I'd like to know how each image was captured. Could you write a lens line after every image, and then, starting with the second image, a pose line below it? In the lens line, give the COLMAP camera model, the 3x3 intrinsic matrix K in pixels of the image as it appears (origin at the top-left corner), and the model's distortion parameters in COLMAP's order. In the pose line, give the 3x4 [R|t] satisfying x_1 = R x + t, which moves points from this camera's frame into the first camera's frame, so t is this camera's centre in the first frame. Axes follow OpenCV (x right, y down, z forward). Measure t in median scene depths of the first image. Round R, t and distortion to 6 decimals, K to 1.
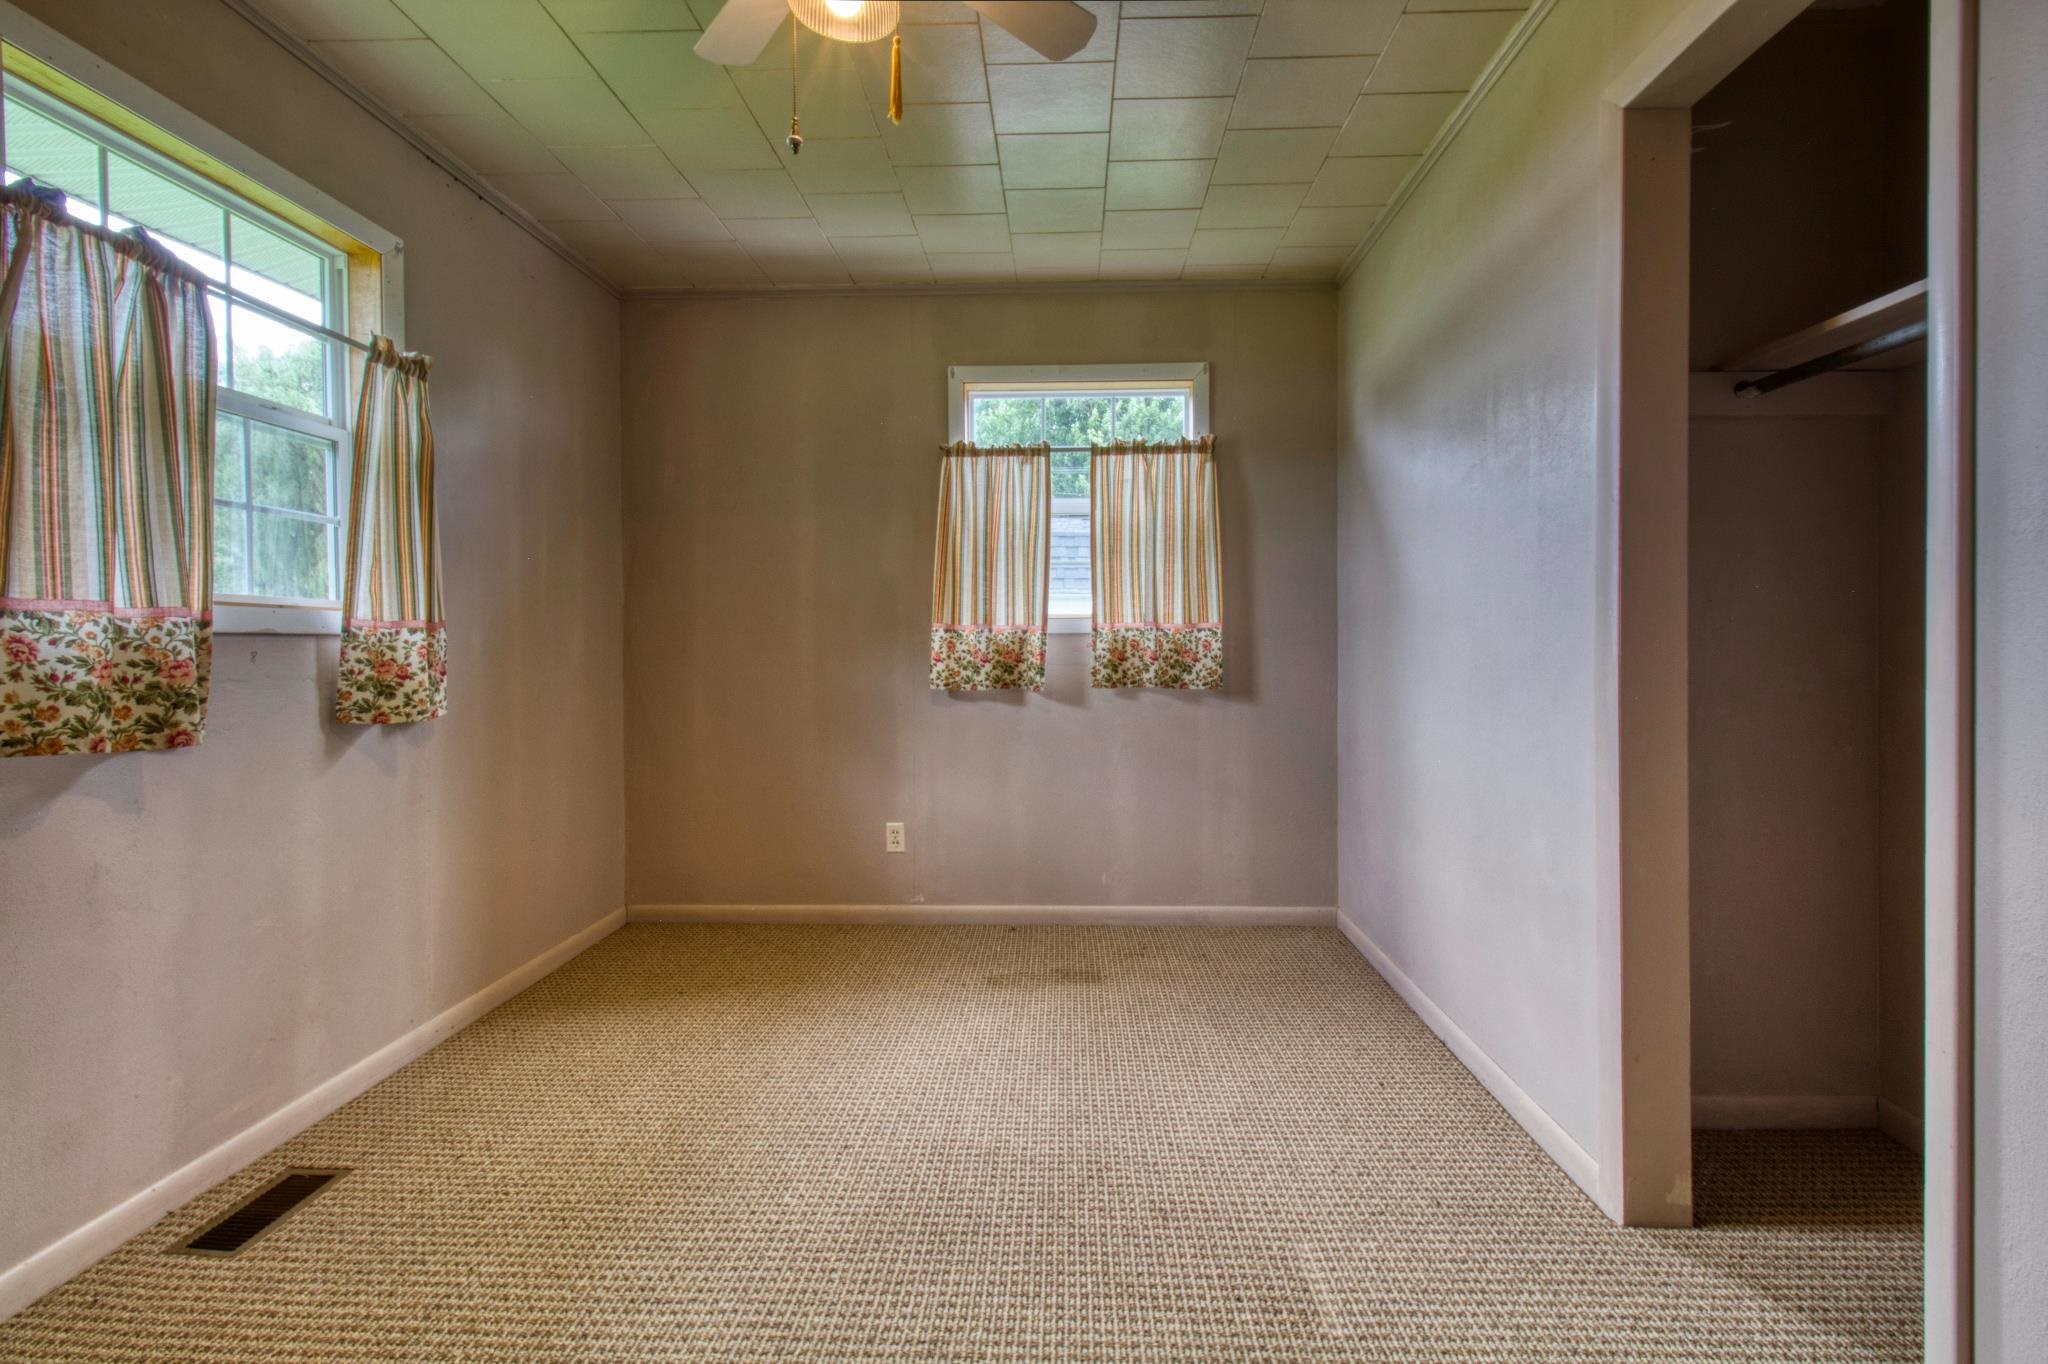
lens RADIAL K [[962.9, 0, 1054.9], [0, 962.9, 640.7], [0, 0, 1]] dist [0.008599, -0.011064]
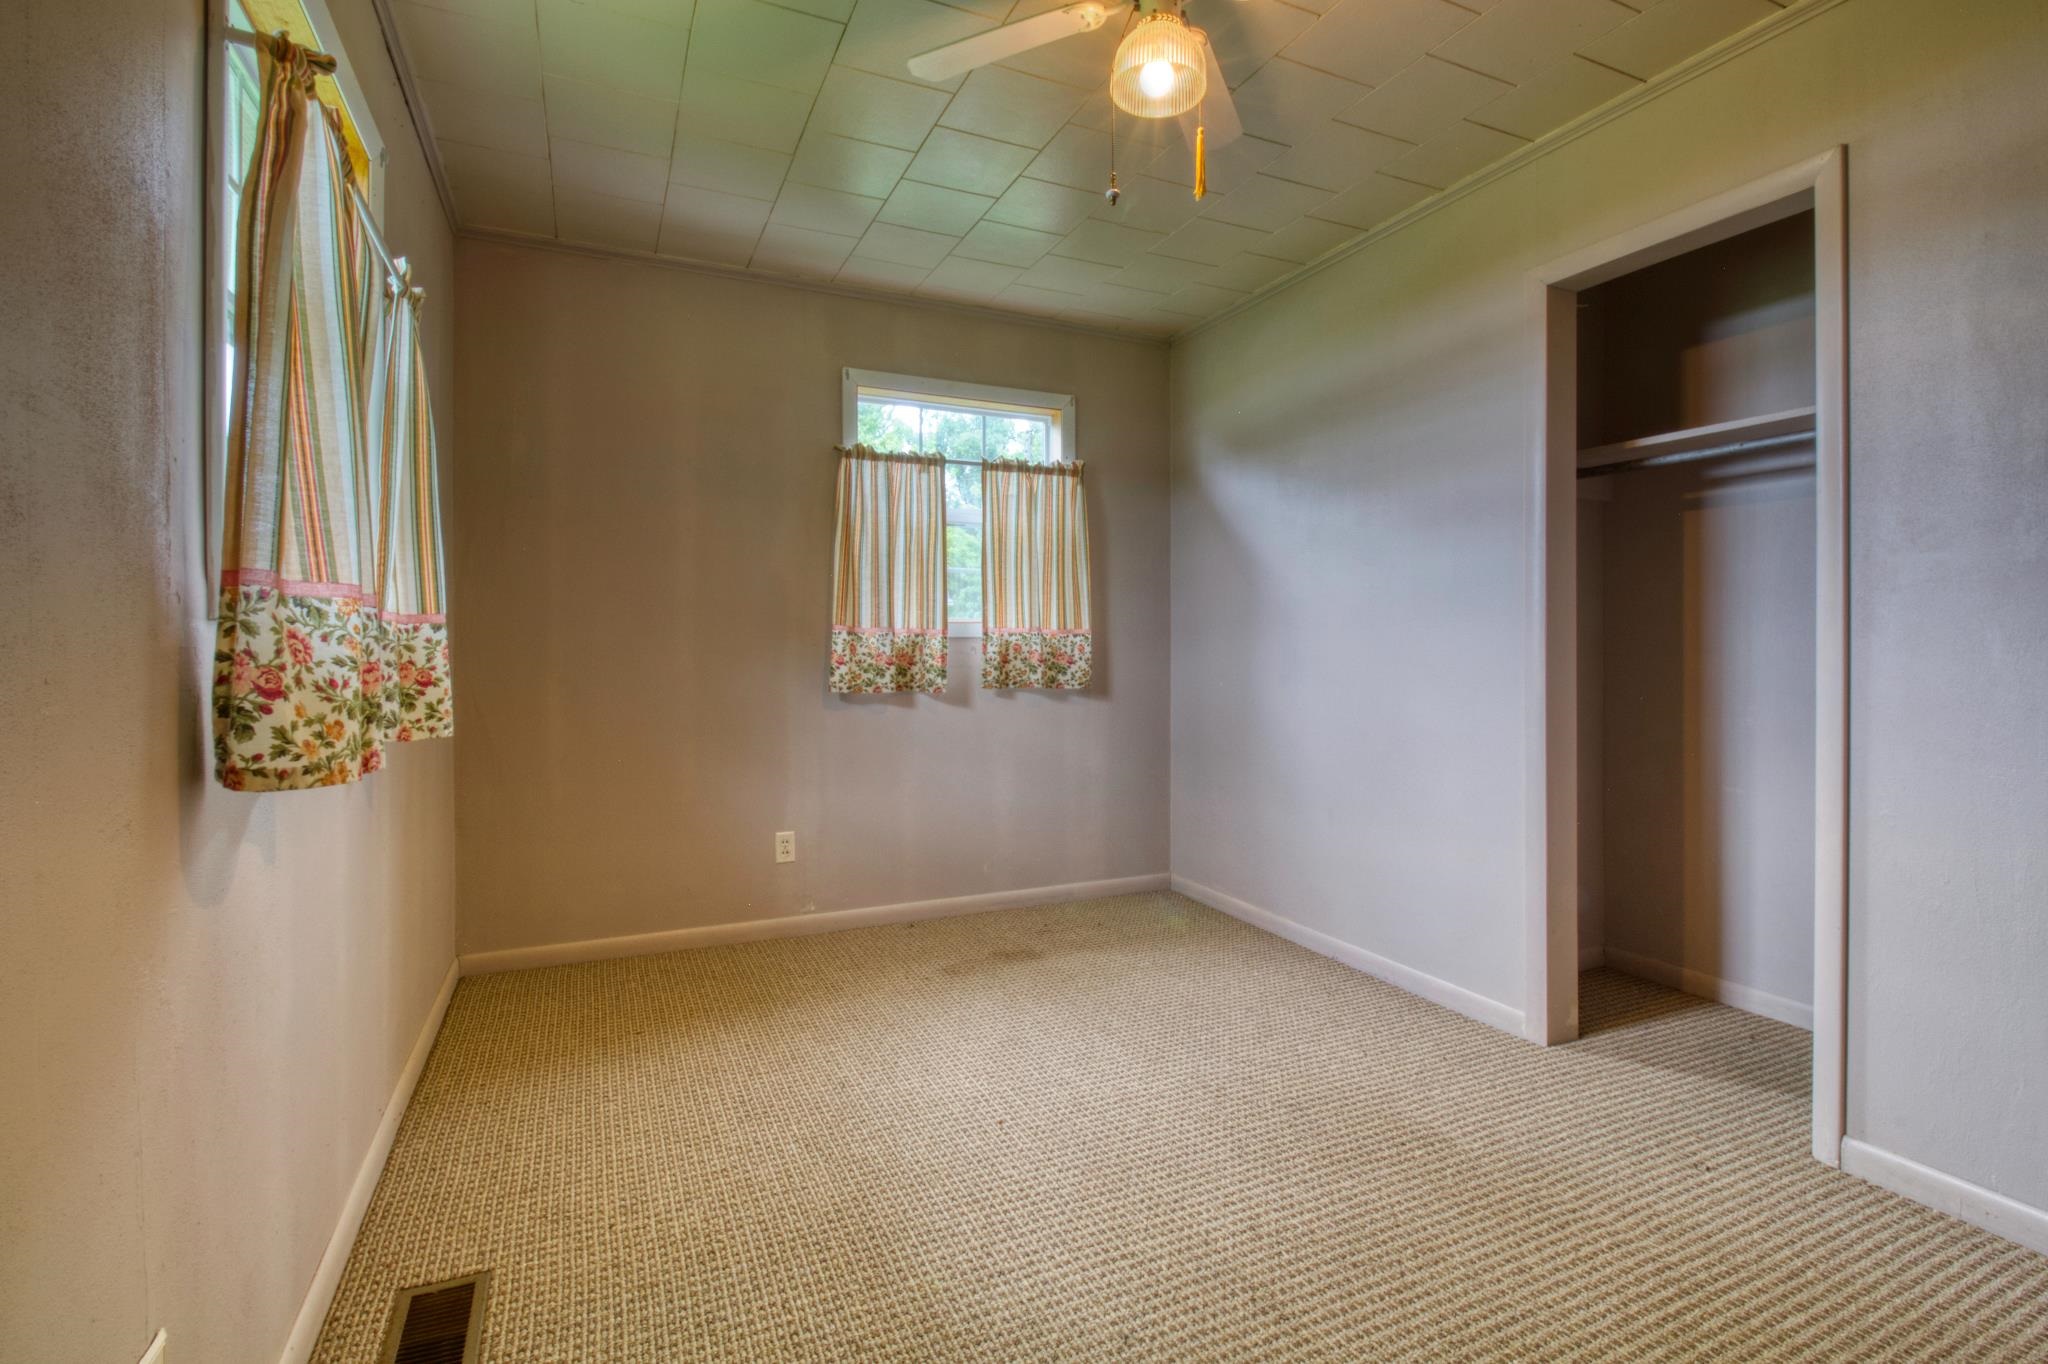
lens RADIAL K [[962.9, 0, 1054.9], [0, 962.9, 640.7], [0, 0, 1]] dist [0.008599, -0.011064]
pose [[0.889268, 0.008098, 0.457314, -0.380733], [-0.005813, 0.999963, -0.006403, 0.002326], [-0.457349, 0.003036, 0.889282, 0.018942]]
